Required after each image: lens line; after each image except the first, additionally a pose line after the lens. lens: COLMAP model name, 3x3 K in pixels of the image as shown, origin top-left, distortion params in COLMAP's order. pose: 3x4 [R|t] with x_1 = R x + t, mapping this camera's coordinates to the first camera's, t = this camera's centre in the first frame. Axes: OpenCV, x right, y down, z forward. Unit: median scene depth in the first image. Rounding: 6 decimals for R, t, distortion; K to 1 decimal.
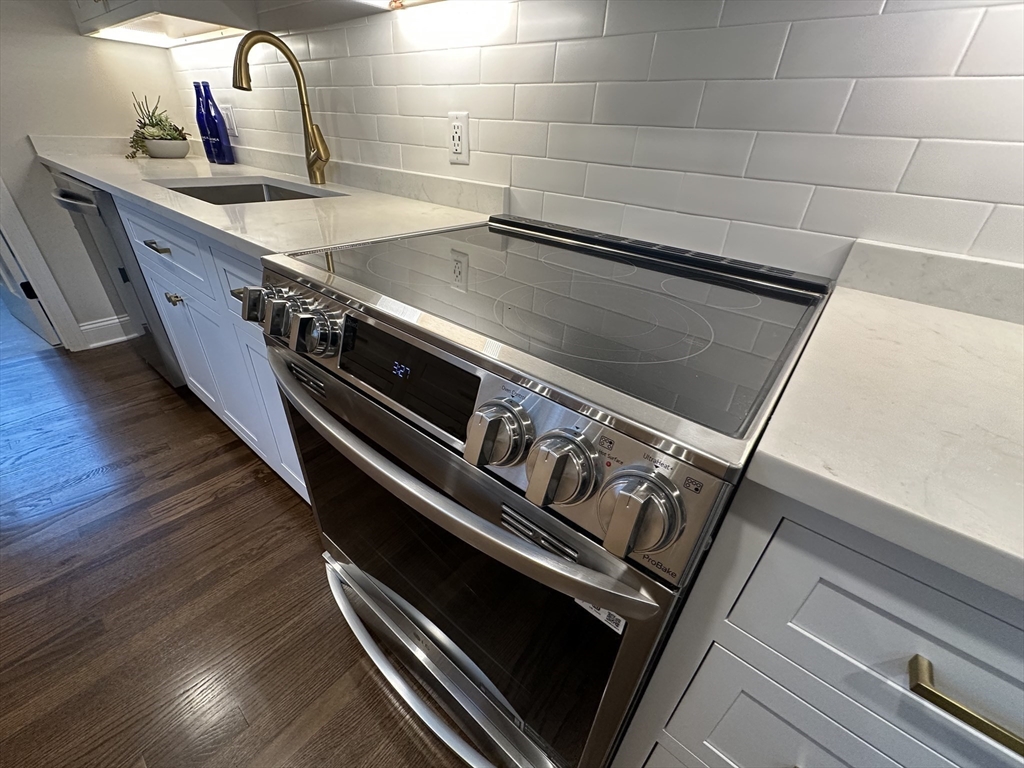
lens RADIAL K [[415.2, 0, 511.3], [0, 415.2, 386.6], [0, 0, 1]] dist [0.000273, -0.000655]
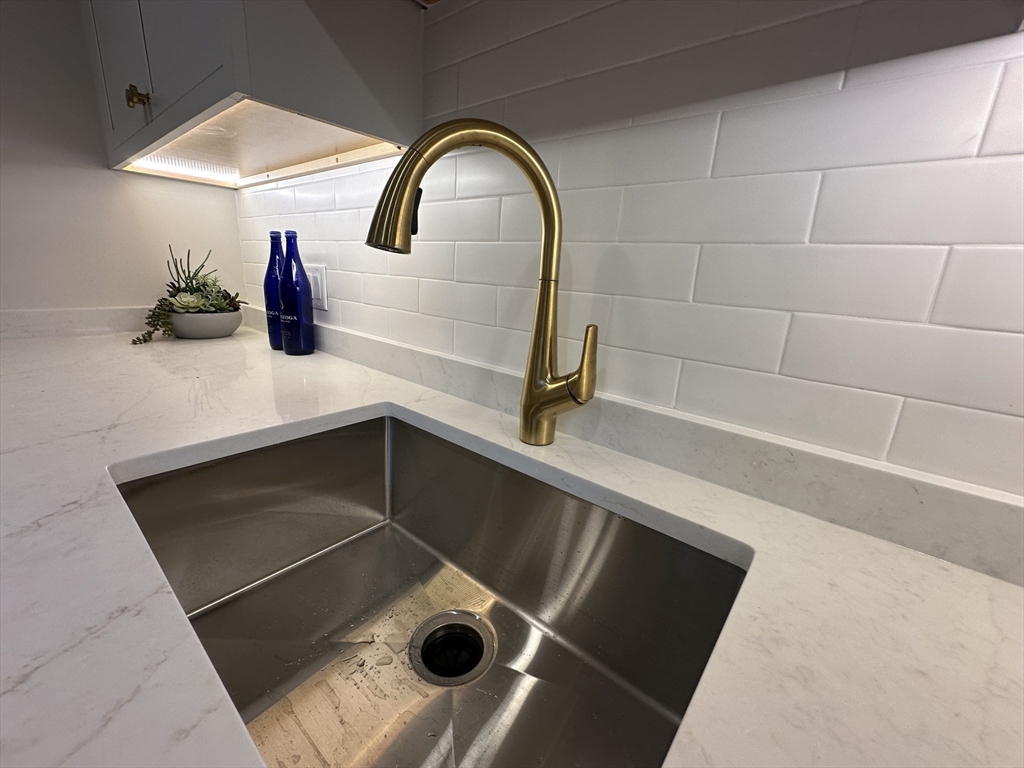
lens RADIAL K [[415.2, 0, 512.3], [0, 415.2, 380.5], [0, 0, 1]] dist [0.000273, -0.000655]
pose [[0.999926, 0.000091, -0.012135, -0.382932], [-0.003432, 0.961253, -0.275646, -0.339135], [0.011640, 0.275668, 0.961182, 0.454491]]
